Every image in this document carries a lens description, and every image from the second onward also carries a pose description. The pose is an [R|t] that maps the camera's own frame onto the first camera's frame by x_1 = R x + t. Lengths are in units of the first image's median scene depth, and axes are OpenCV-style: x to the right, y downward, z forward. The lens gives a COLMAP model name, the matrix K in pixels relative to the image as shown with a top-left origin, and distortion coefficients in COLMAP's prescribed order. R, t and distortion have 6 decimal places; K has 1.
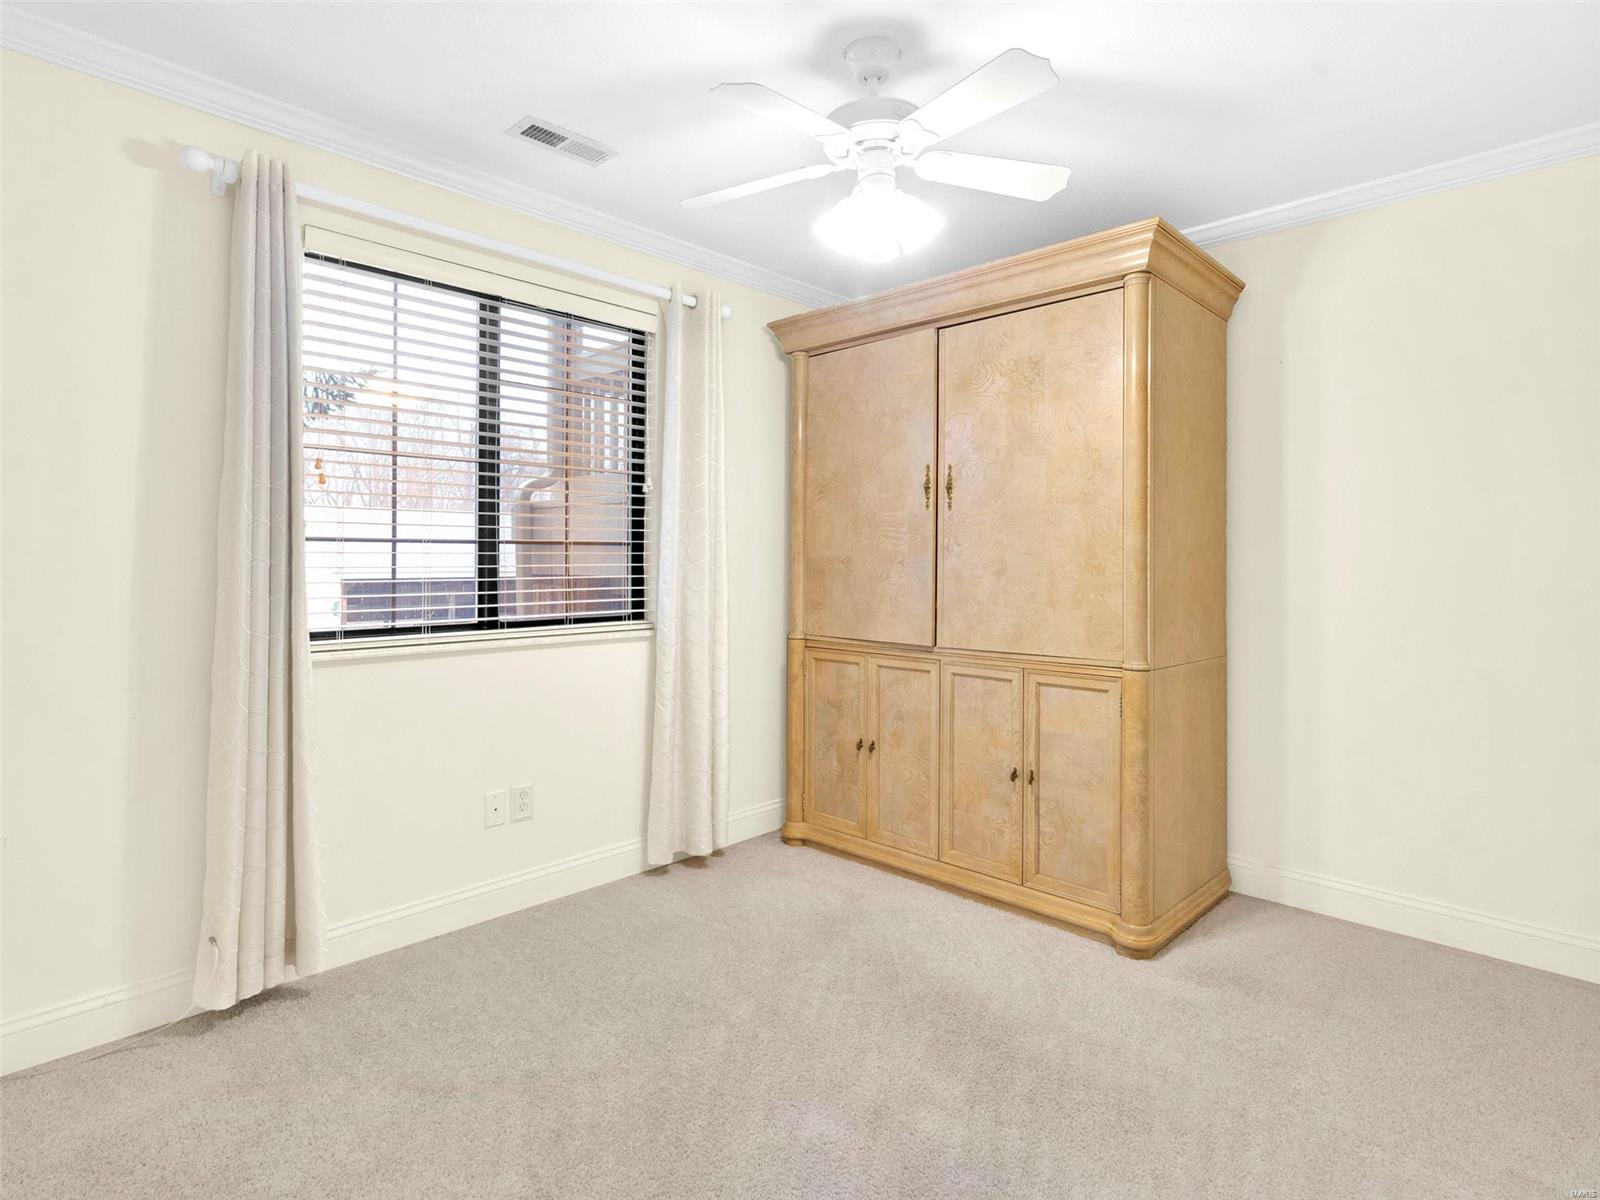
lens RADIAL K [[853.4, 0, 825.0], [0, 853.4, 549.3], [0, 0, 1]] dist [0.011340, -0.002532]
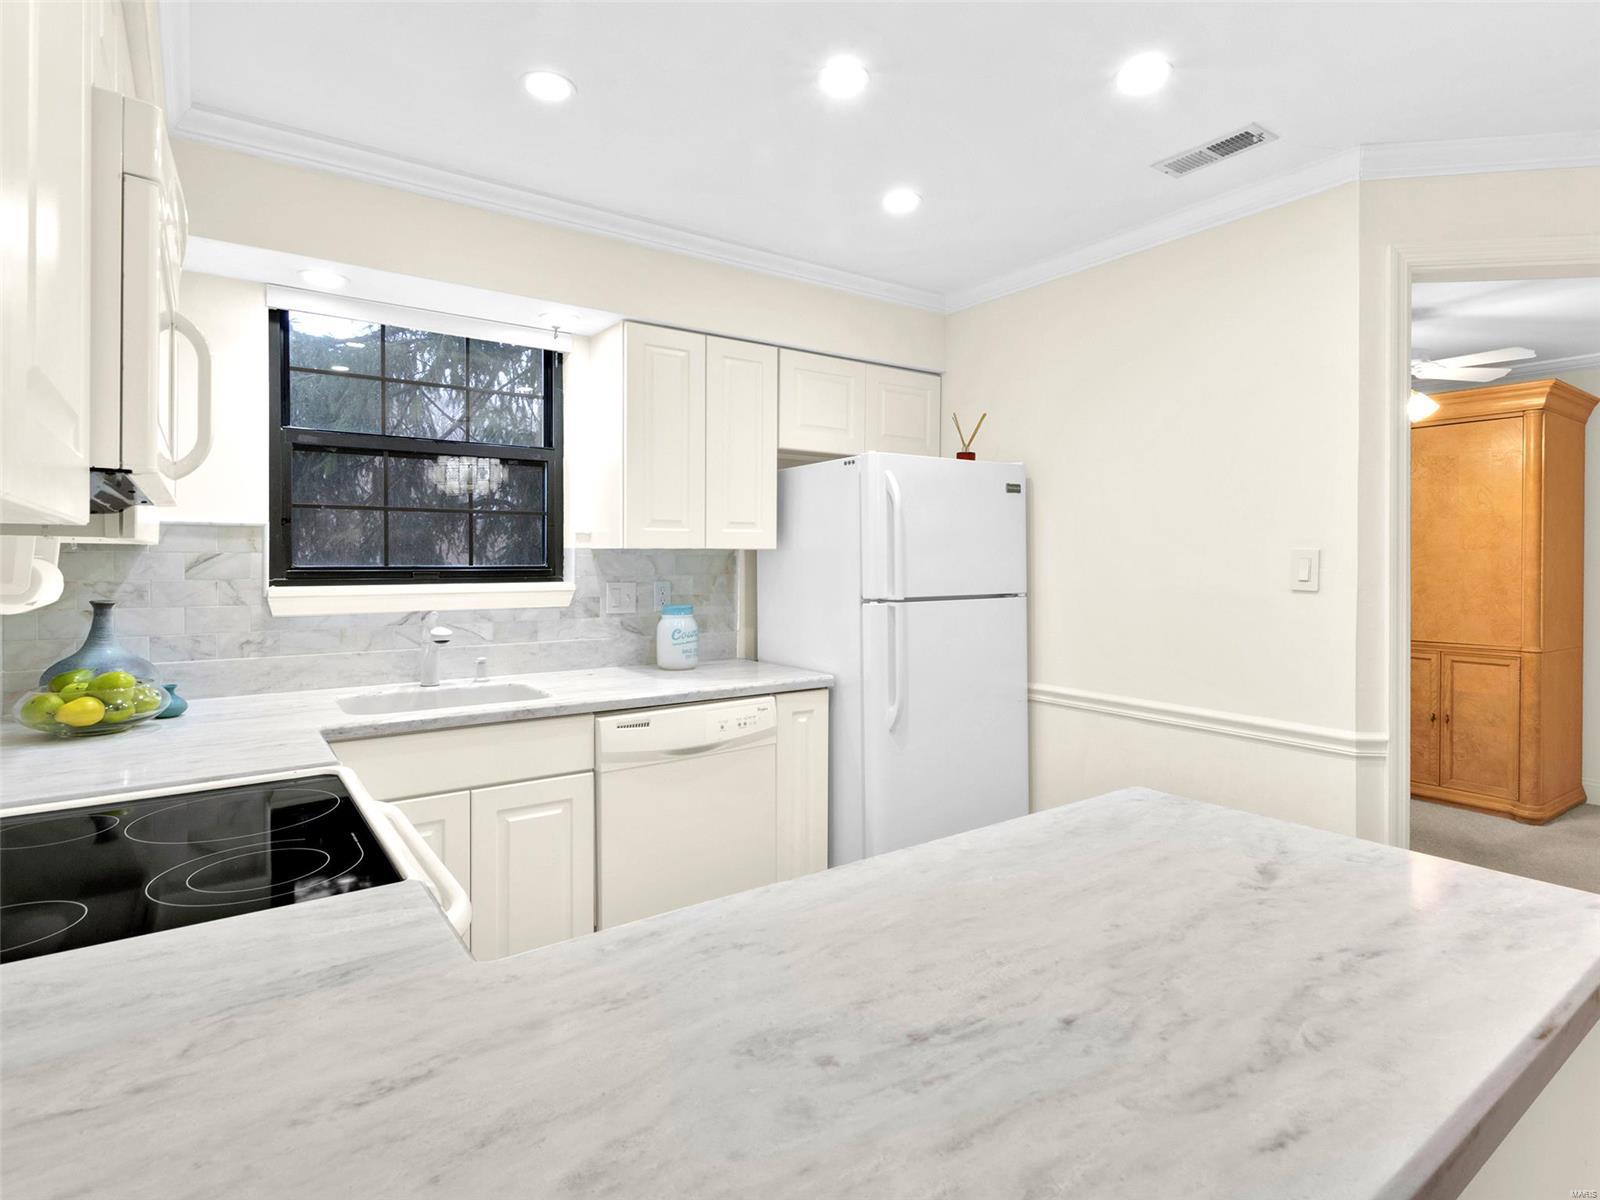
lens RADIAL K [[853.4, 0, 830.0], [0, 853.4, 566.6], [0, 0, 1]] dist [0.011340, -0.002532]
pose [[0.983759, -0.002998, -0.179469, -0.638672], [0.006873, 0.999756, 0.020974, -0.064464], [0.179362, -0.021867, 0.983540, -0.825199]]
